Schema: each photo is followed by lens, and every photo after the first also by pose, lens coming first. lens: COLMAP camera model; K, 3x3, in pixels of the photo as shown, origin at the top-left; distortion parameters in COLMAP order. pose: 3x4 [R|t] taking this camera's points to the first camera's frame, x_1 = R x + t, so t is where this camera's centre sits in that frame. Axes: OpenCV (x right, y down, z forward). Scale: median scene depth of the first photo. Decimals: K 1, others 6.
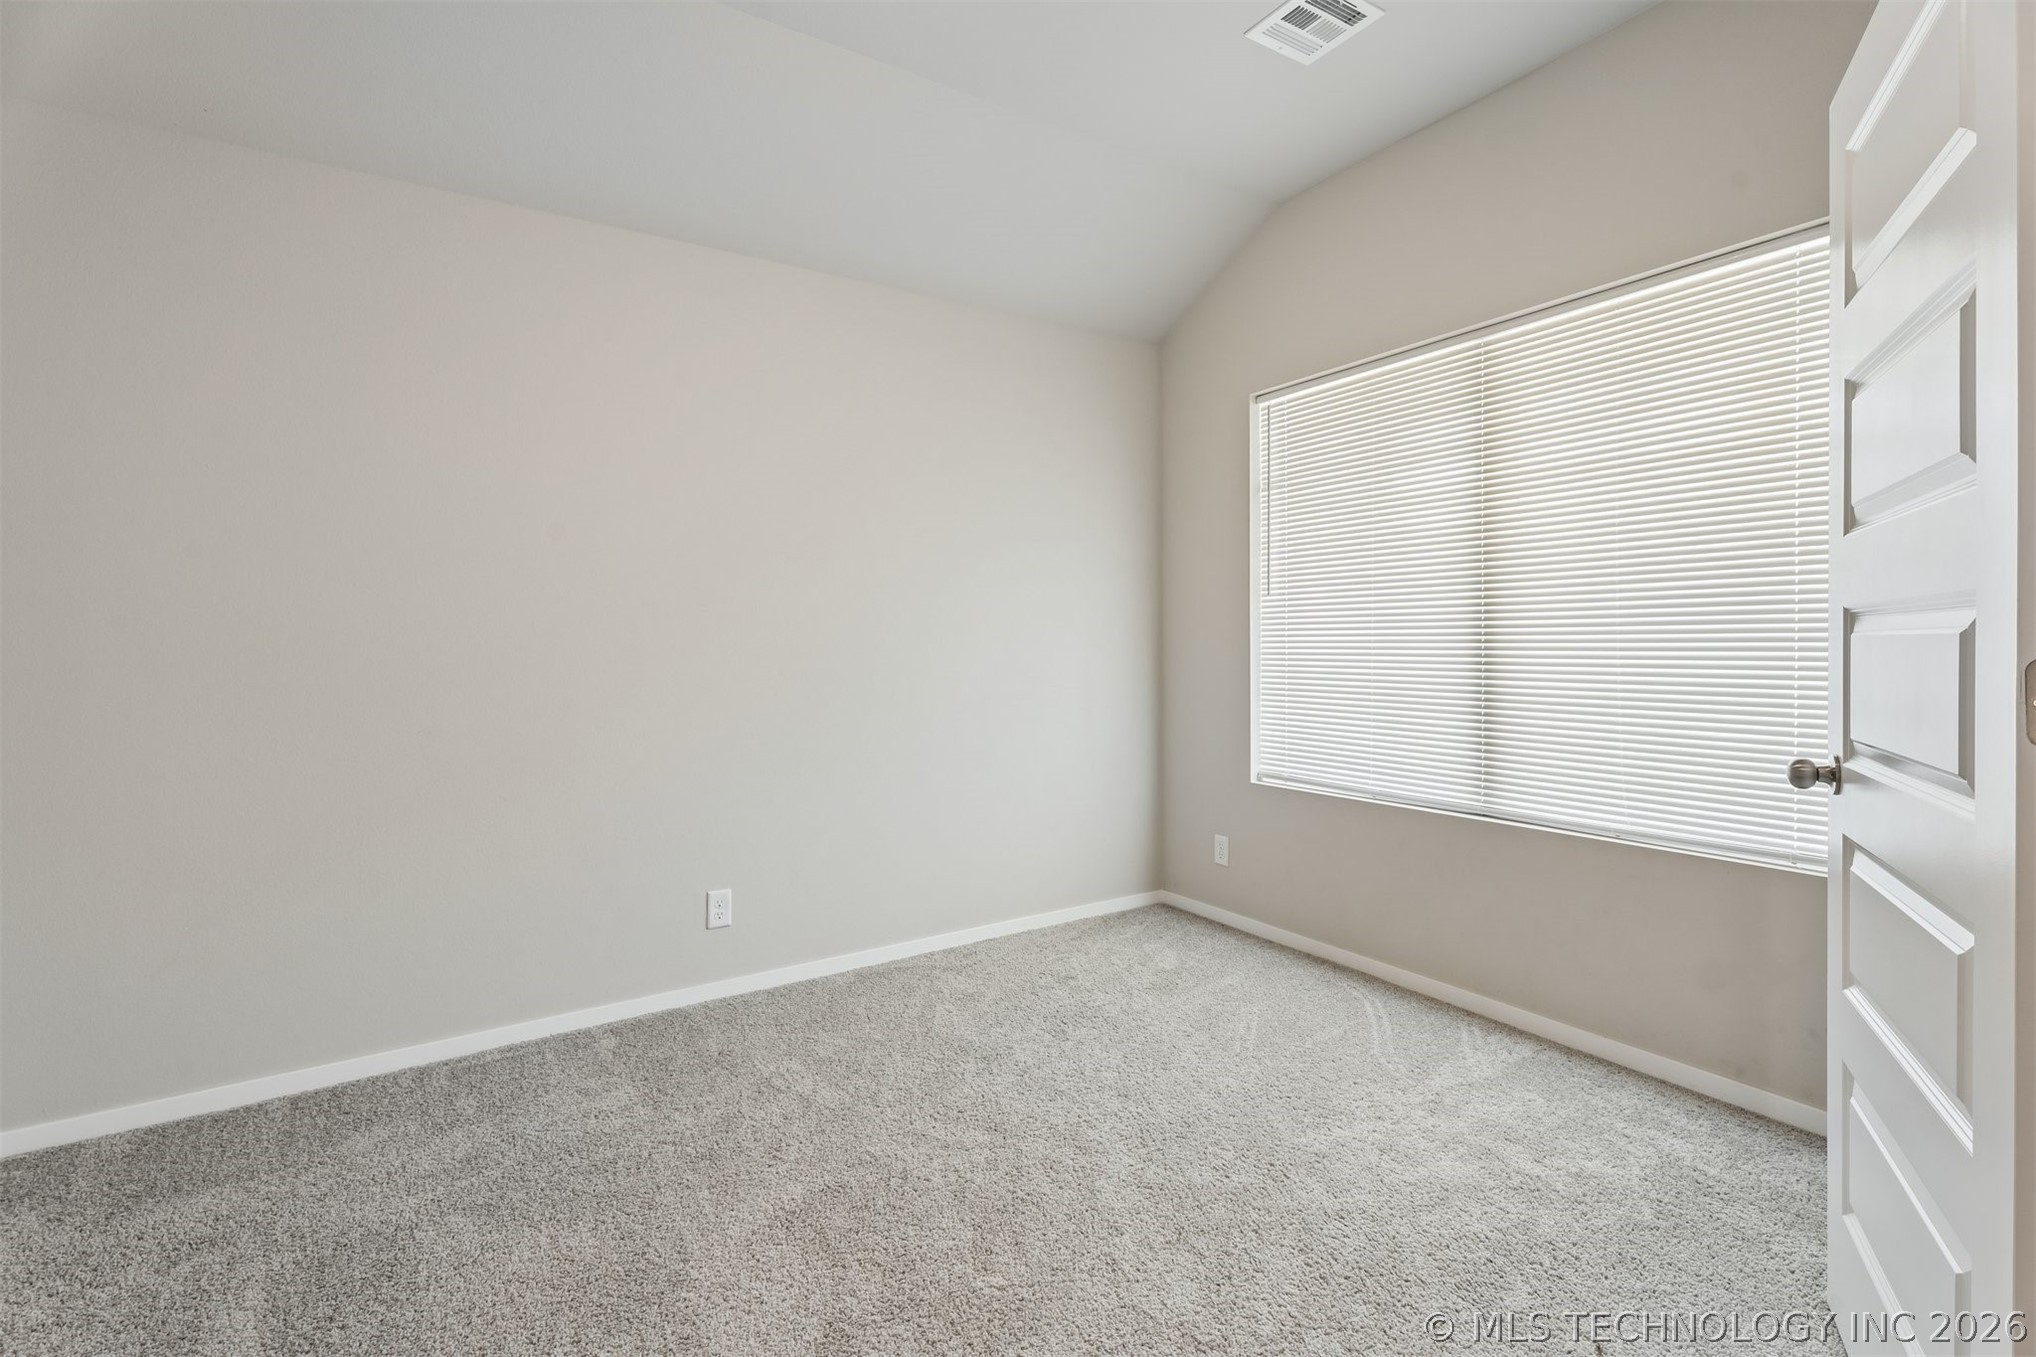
lens RADIAL K [[912.1, 0, 1016.2], [0, 912.1, 642.5], [0, 0, 1]] dist [0.003356, -0.001876]
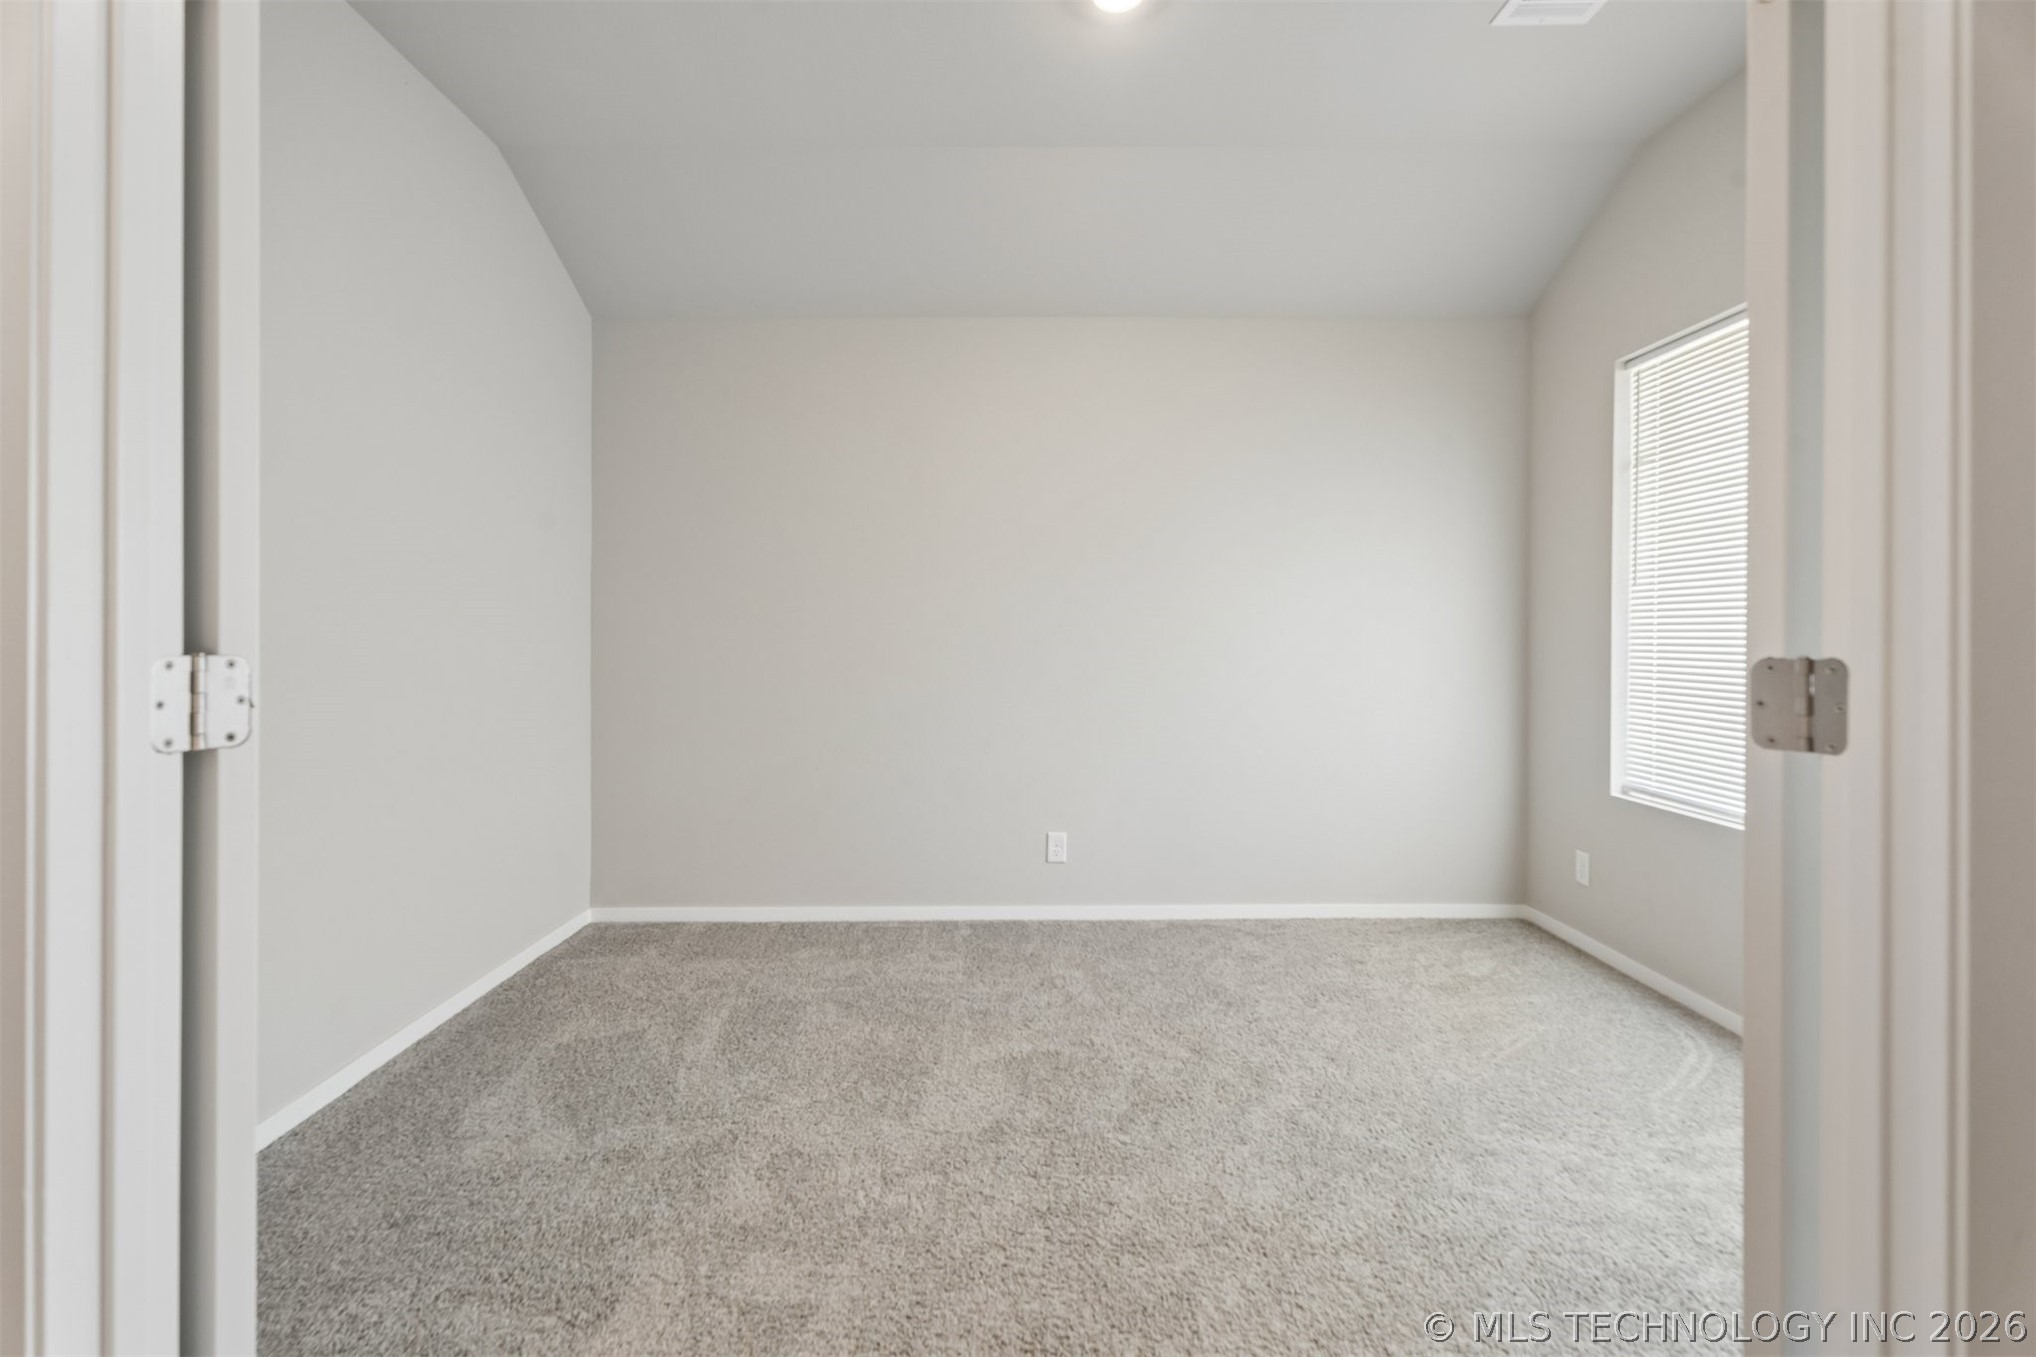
lens RADIAL K [[939.2, 0, 1013.0], [0, 939.2, 603.1], [0, 0, 1]] dist [0.002246, -0.000153]
pose [[0.840075, -0.009026, -0.542394, 0.396110], [-0.007466, 0.999574, -0.028198, -0.005195], [0.542418, 0.027738, 0.839651, -0.141989]]
